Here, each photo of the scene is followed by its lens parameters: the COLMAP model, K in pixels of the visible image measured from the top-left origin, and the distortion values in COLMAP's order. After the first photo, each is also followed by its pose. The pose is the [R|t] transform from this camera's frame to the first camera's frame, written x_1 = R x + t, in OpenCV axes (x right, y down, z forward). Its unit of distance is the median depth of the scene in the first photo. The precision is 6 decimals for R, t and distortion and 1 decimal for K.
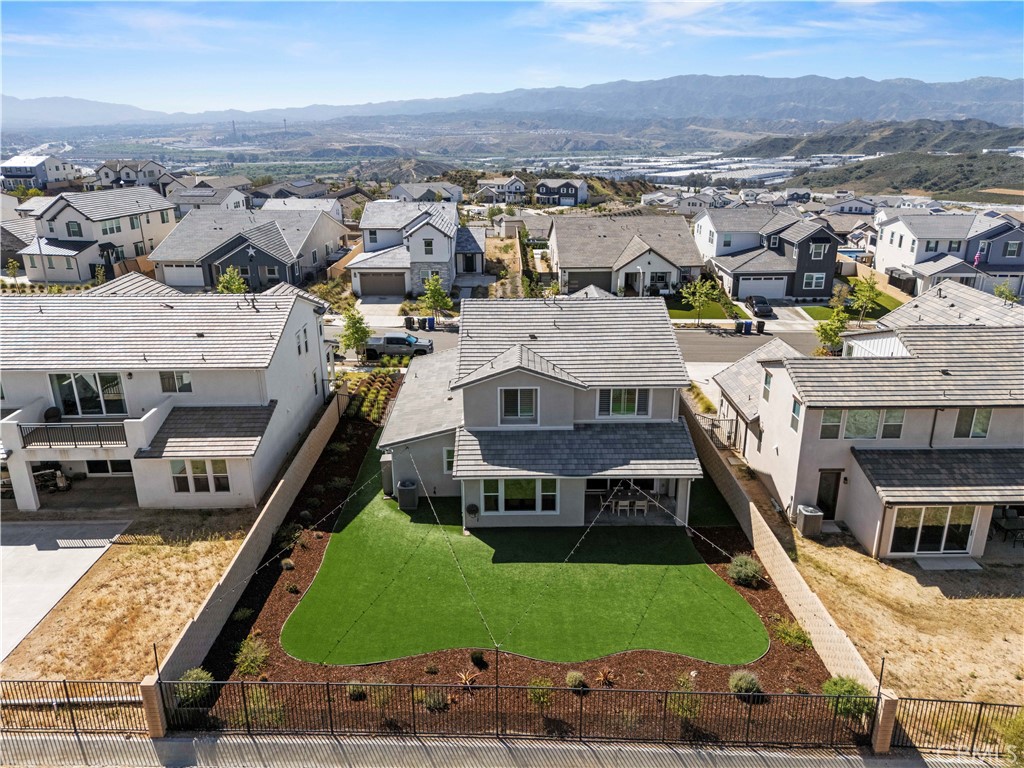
lens RADIAL K [[755.8, 0, 513.5], [0, 755.8, 388.1], [0, 0, 1]] dist [0.042096, -0.010976]
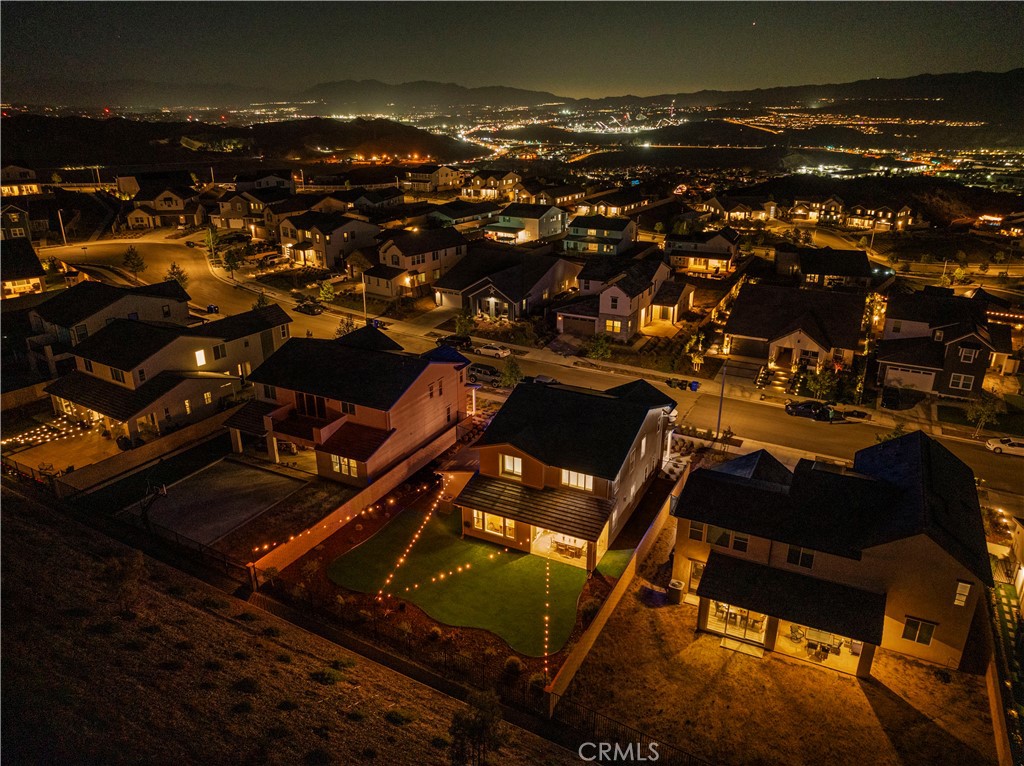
lens RADIAL K [[724.3, 0, 511.9], [0, 724.3, 378.1], [0, 0, 1]] dist [-0.043973, 0.012660]
pose [[0.884306, 0.169423, -0.435086, 0.572600], [-0.157994, 0.985453, 0.062615, -0.228797], [0.439365, 0.013370, 0.898209, -0.310934]]
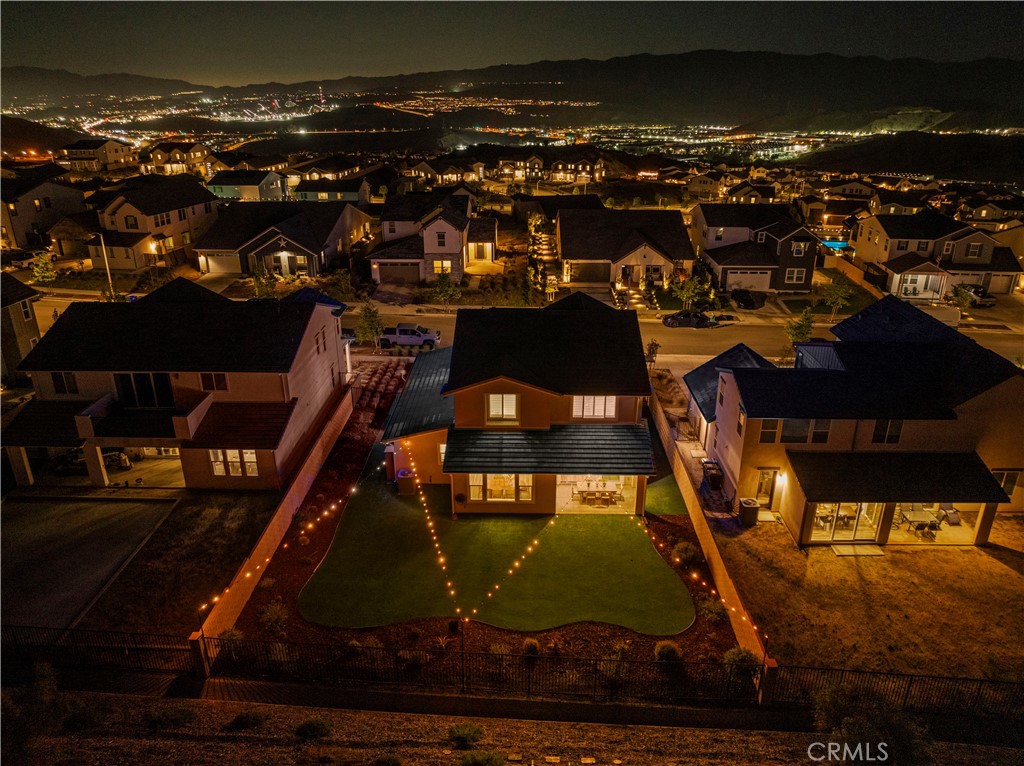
lens RADIAL K [[724.3, 0, 512.8], [0, 724.3, 382.3], [0, 0, 1]] dist [-0.043973, 0.012660]
pose [[0.999426, 0.016646, -0.029497, 0.050202], [-0.015269, 0.998811, 0.046304, -0.062708], [0.030233, -0.045827, 0.998492, -0.096342]]
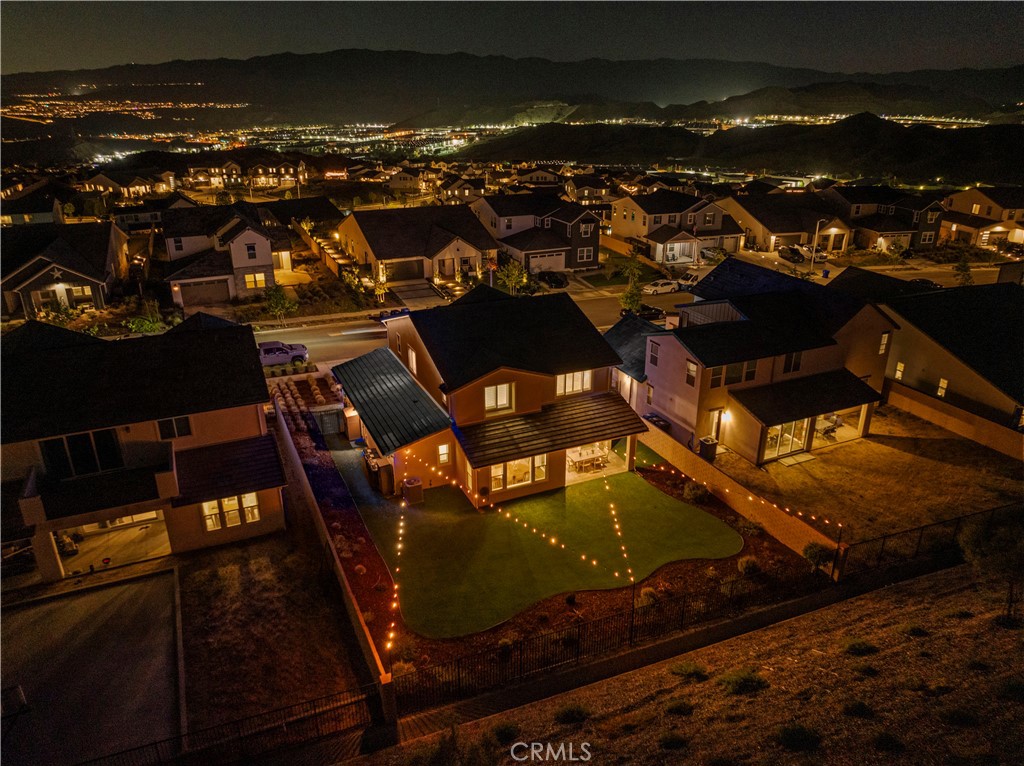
lens RADIAL K [[724.3, 0, 516.0], [0, 724.3, 380.9], [0, 0, 1]] dist [-0.043973, 0.012660]
pose [[0.914290, -0.147370, 0.377300, -0.363440], [0.130439, 0.988968, 0.070195, -0.074545], [-0.383483, -0.014964, 0.923427, -0.061895]]
